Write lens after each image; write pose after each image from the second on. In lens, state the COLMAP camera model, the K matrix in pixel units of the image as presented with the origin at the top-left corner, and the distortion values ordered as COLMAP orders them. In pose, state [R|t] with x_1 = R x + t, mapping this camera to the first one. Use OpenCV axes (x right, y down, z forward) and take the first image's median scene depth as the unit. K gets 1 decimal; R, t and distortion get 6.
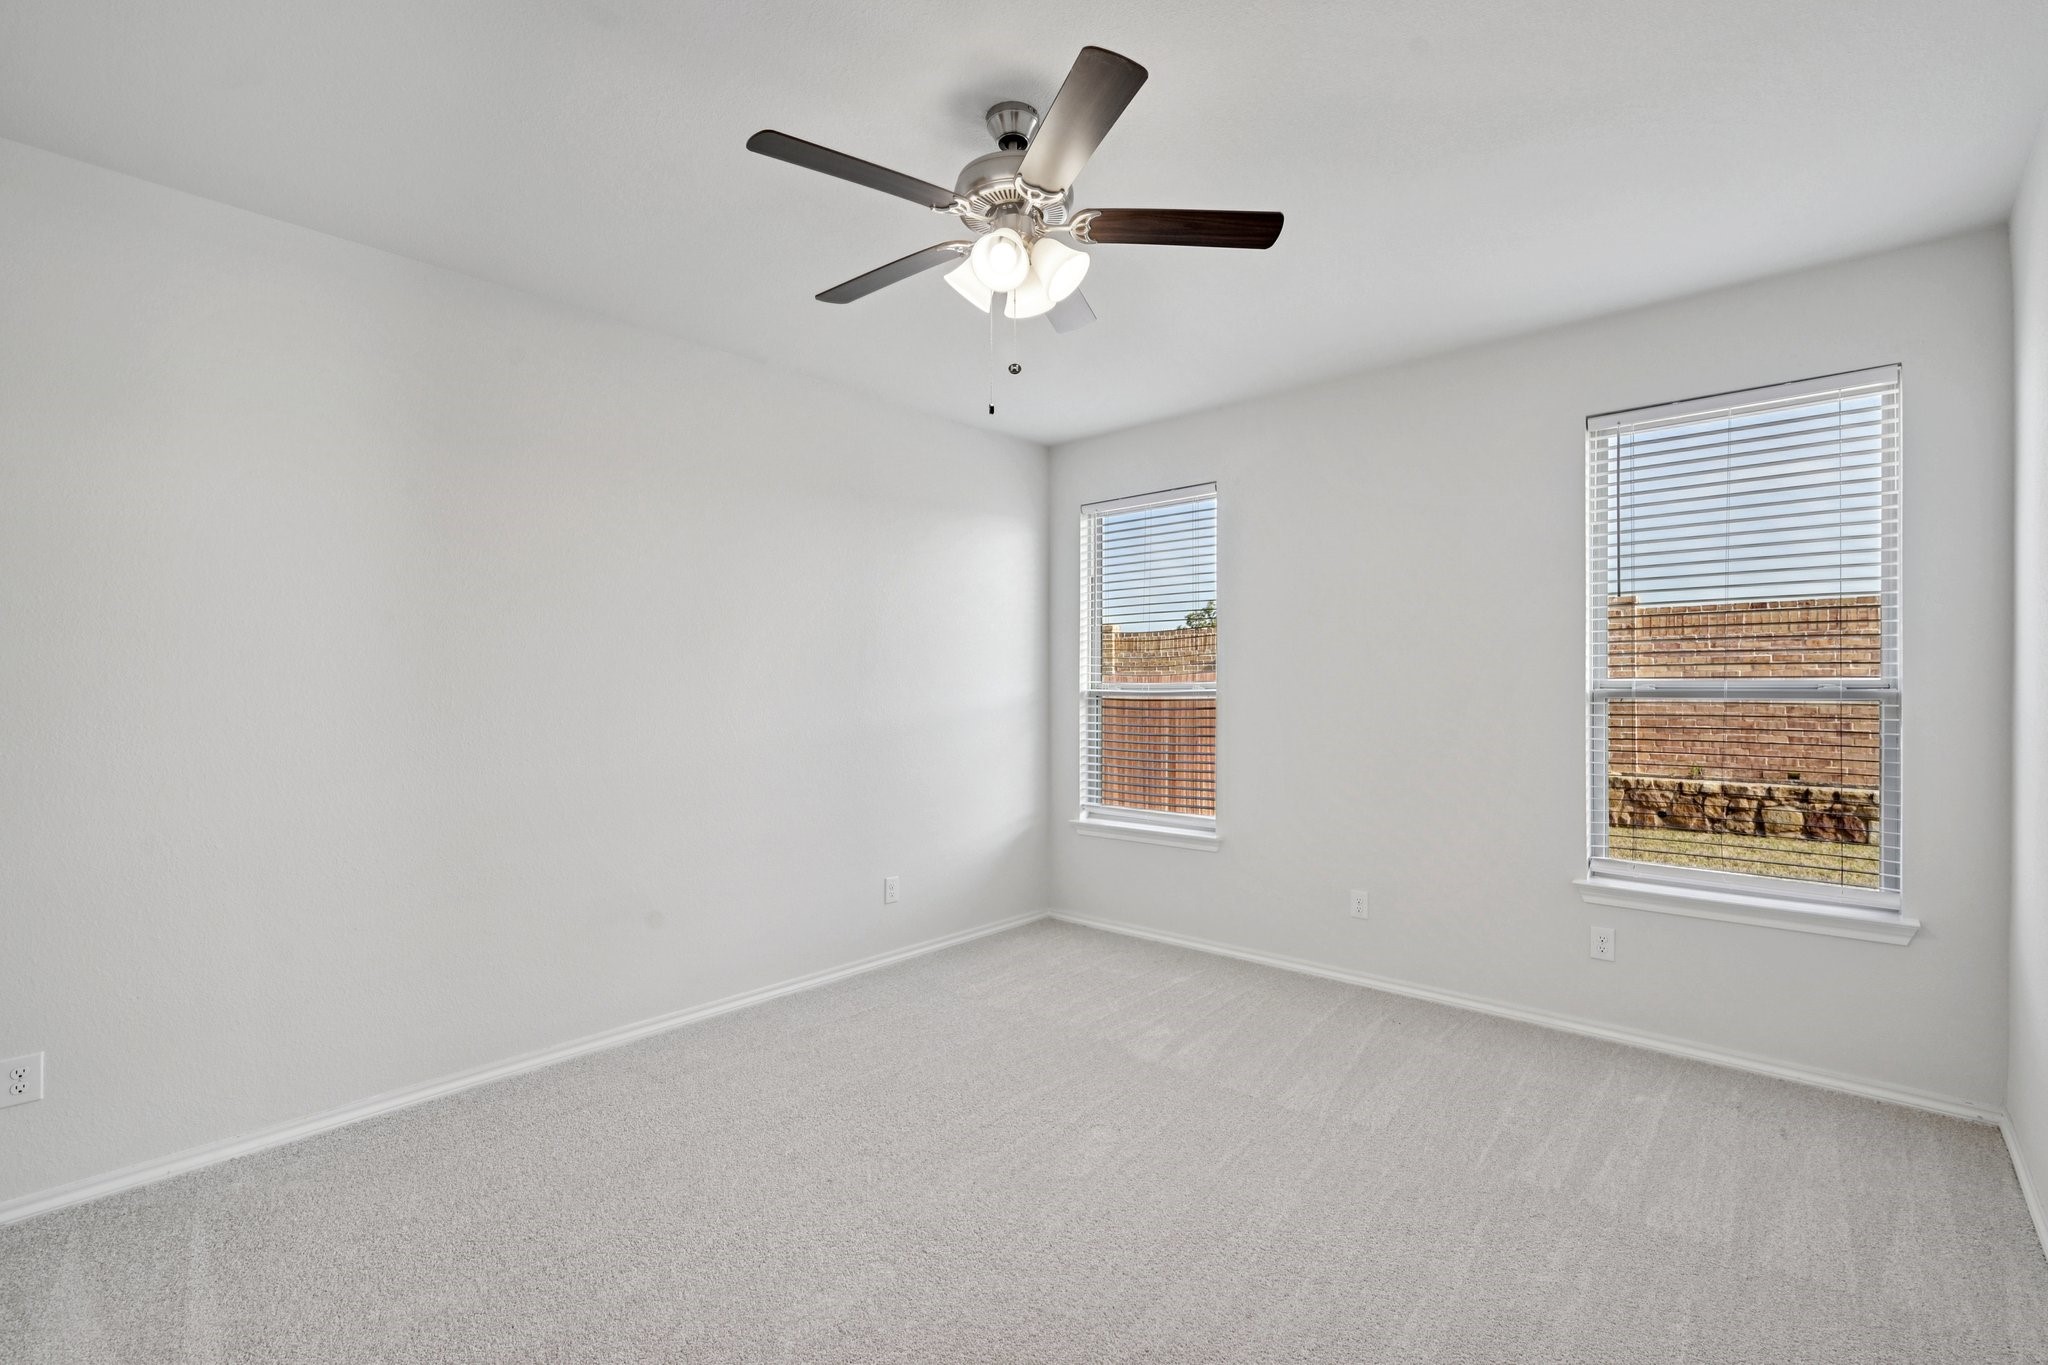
lens RADIAL K [[938.1, 0, 1019.2], [0, 938.1, 684.7], [0, 0, 1]] dist [0.004671, 0.000237]
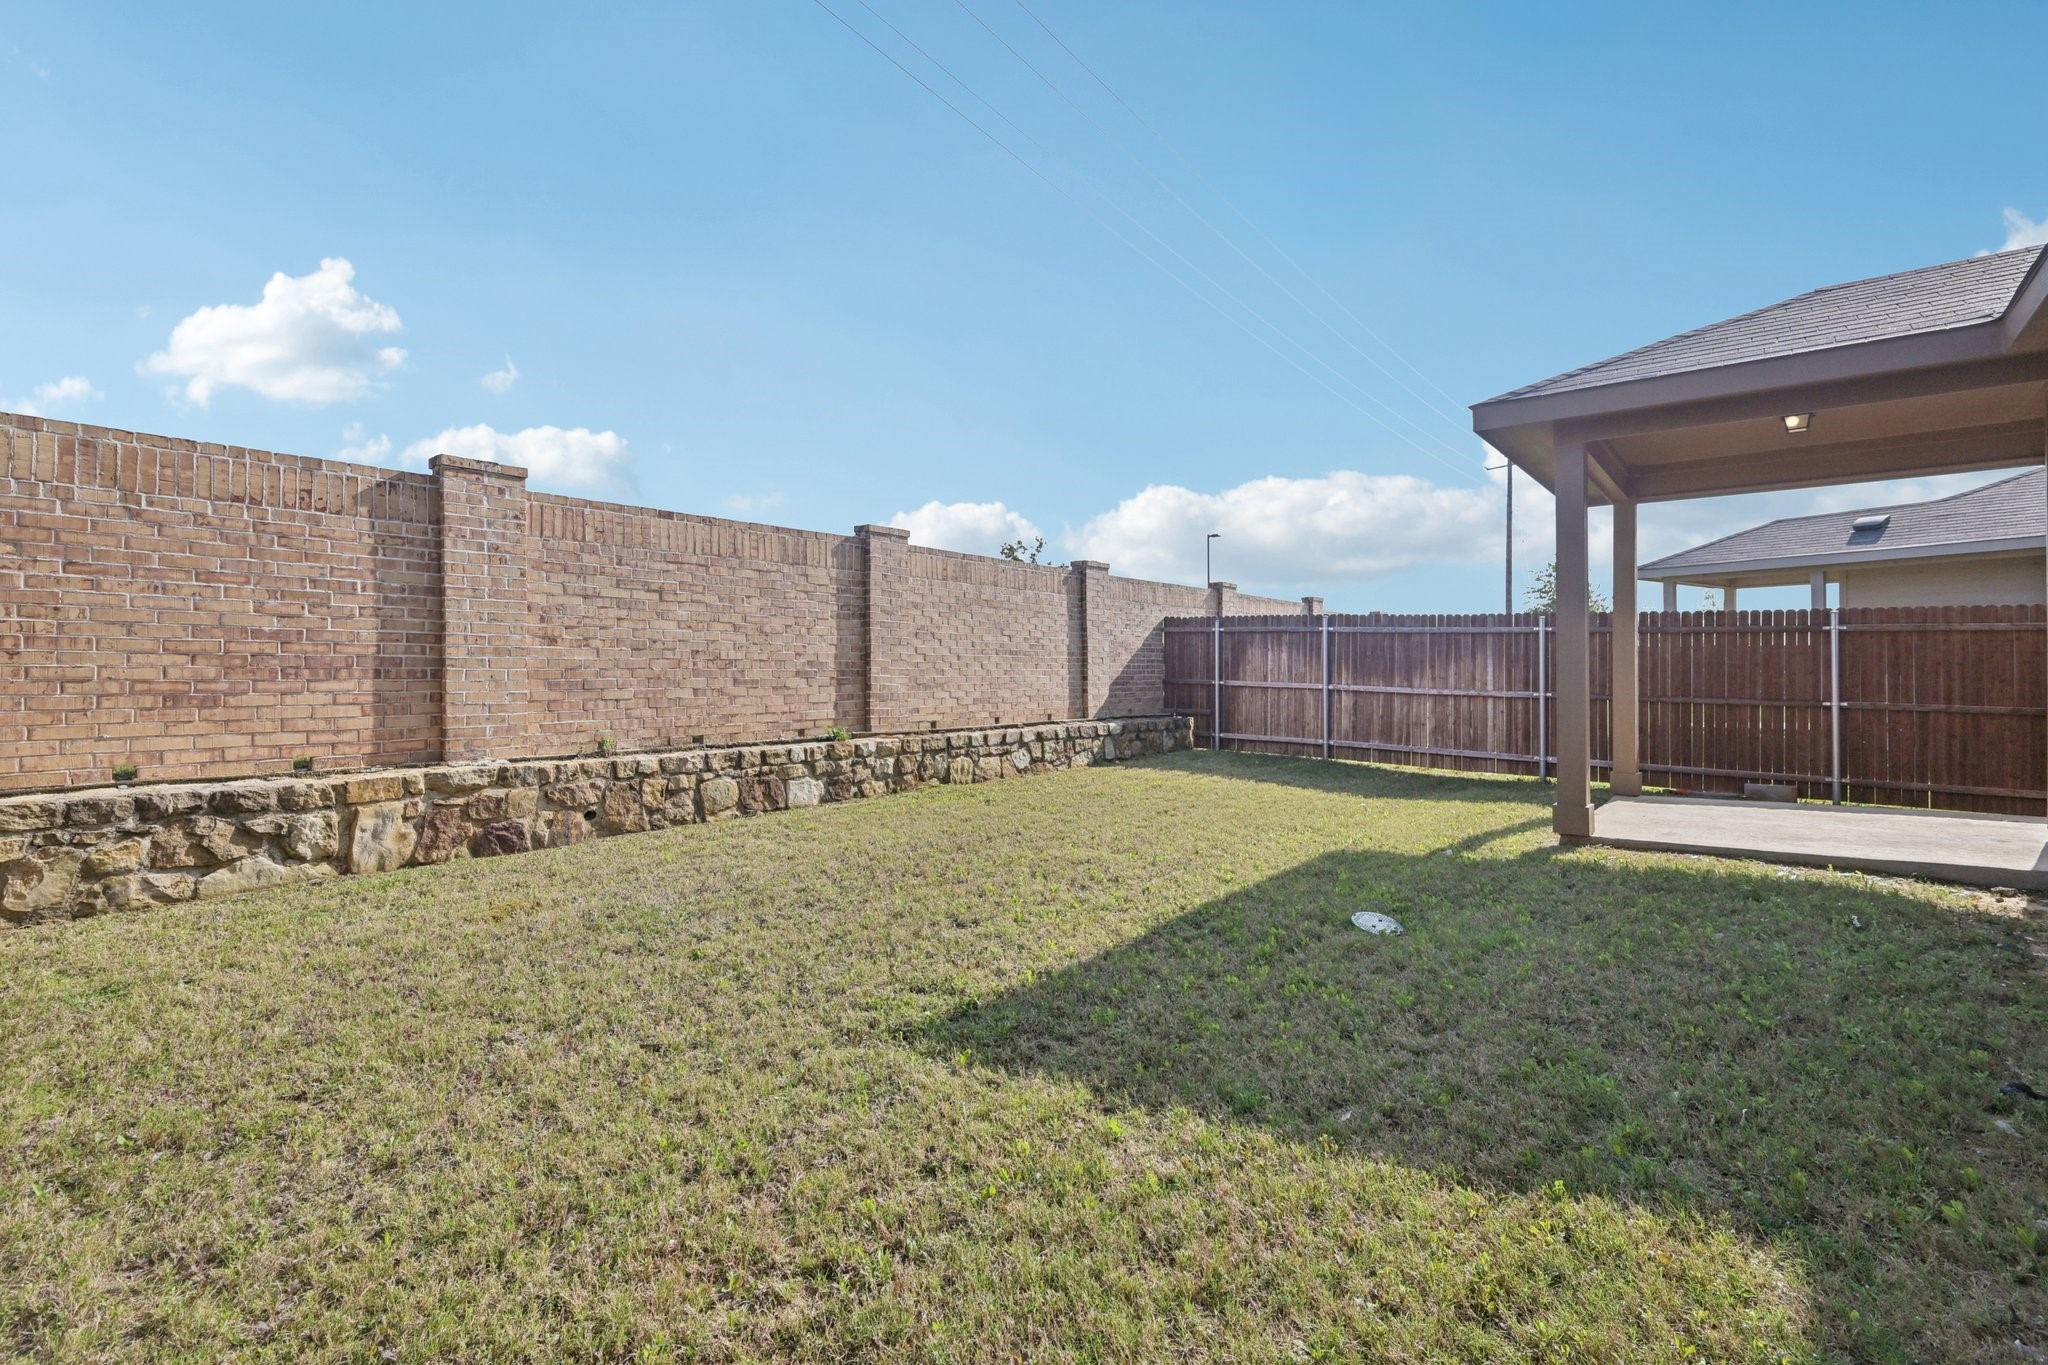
lens RADIAL K [[938.1, 0, 1029.1], [0, 938.1, 678.8], [0, 0, 1]] dist [0.004671, 0.000237]
pose [[-0.044046, 0.003459, 0.999024, 0.031124], [0.010746, 0.999938, -0.002989, 0.052601], [-0.998972, 0.010604, -0.044081, 0.767054]]
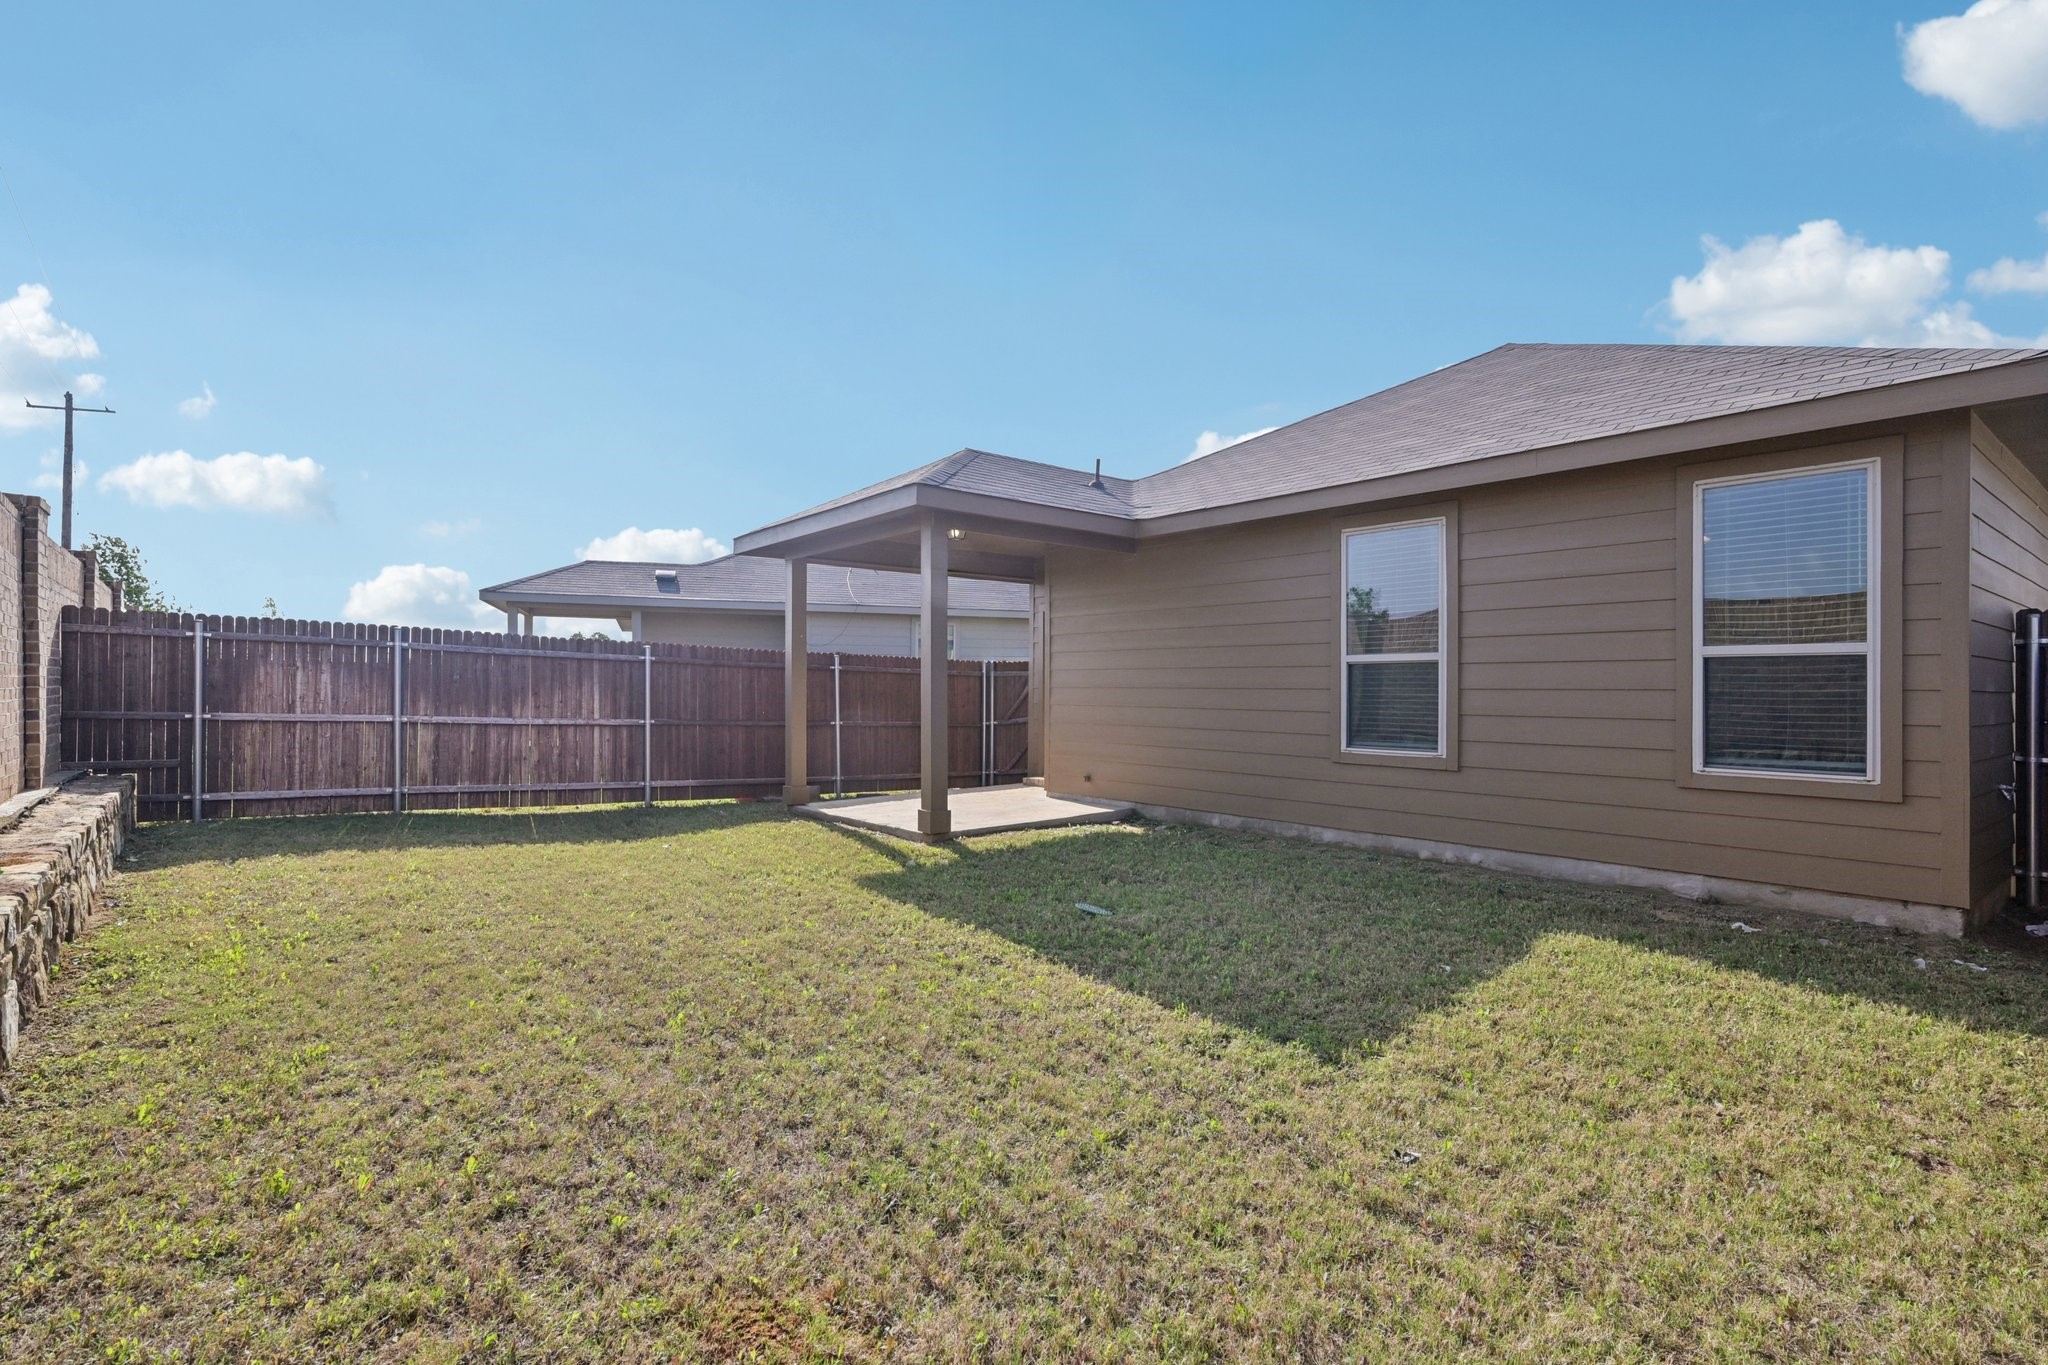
lens RADIAL K [[993.5, 0, 1042.5], [0, 993.5, 682.2], [0, 0, 1]] dist [0.000922, -0.000049]
pose [[-0.987303, 0.004379, 0.158788, 0.597261], [0.004641, 0.999988, 0.001274, 0.017829], [-0.158781, 0.001995, -0.987312, 1.403062]]
